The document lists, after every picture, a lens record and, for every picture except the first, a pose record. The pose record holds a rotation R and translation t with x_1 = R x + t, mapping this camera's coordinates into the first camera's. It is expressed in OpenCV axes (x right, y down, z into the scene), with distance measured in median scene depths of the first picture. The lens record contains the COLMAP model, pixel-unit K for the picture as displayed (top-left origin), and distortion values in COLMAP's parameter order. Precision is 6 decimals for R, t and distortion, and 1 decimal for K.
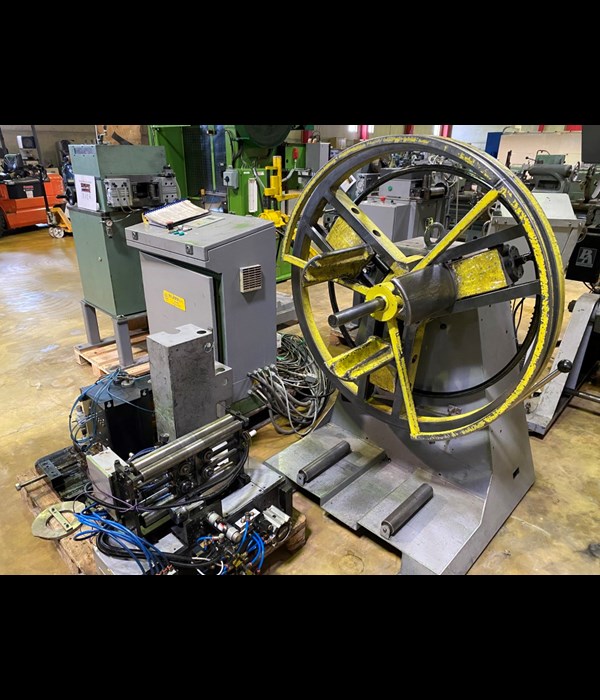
lens RADIAL K [[461.1, 0, 300.0], [0, 461.1, 350.0], [0, 0, 1]] dist [0.038506, -0.001955]
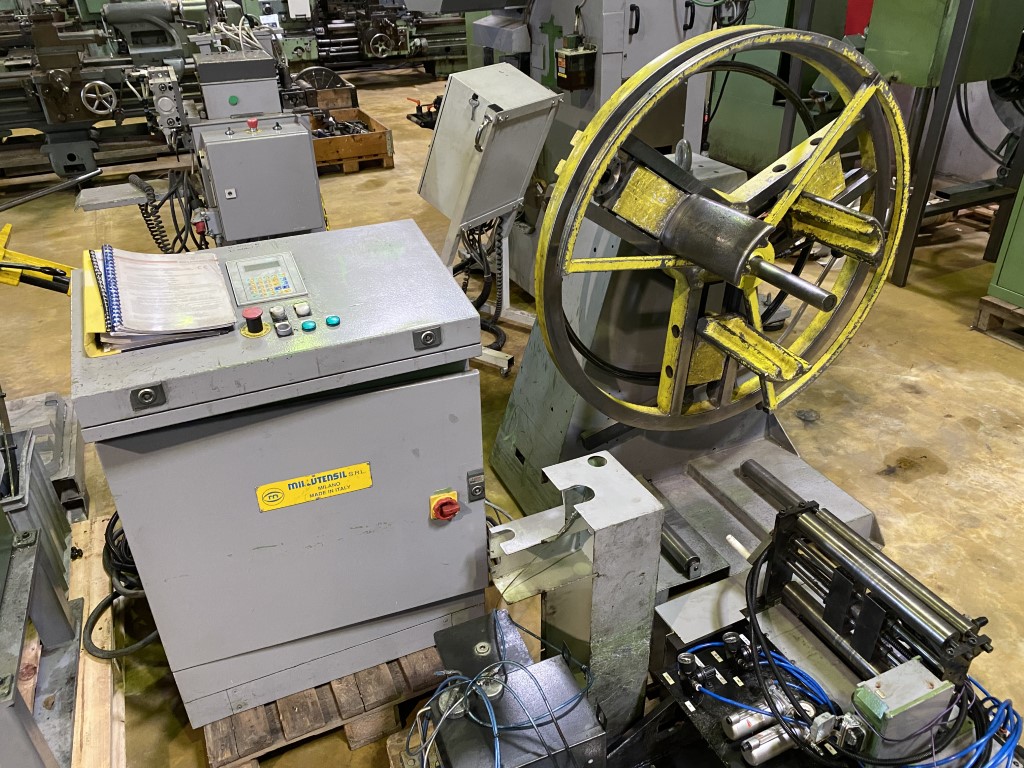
lens RADIAL K [[773.6, 0, 512.0], [0, 773.6, 384.0], [0, 0, 1]] dist [0.029041, -0.032308]
pose [[0.378283, -0.474220, 0.794995, -0.794190], [0.400967, 0.858006, 0.321015, -0.375919], [-0.834343, 0.197333, 0.514716, 0.573332]]
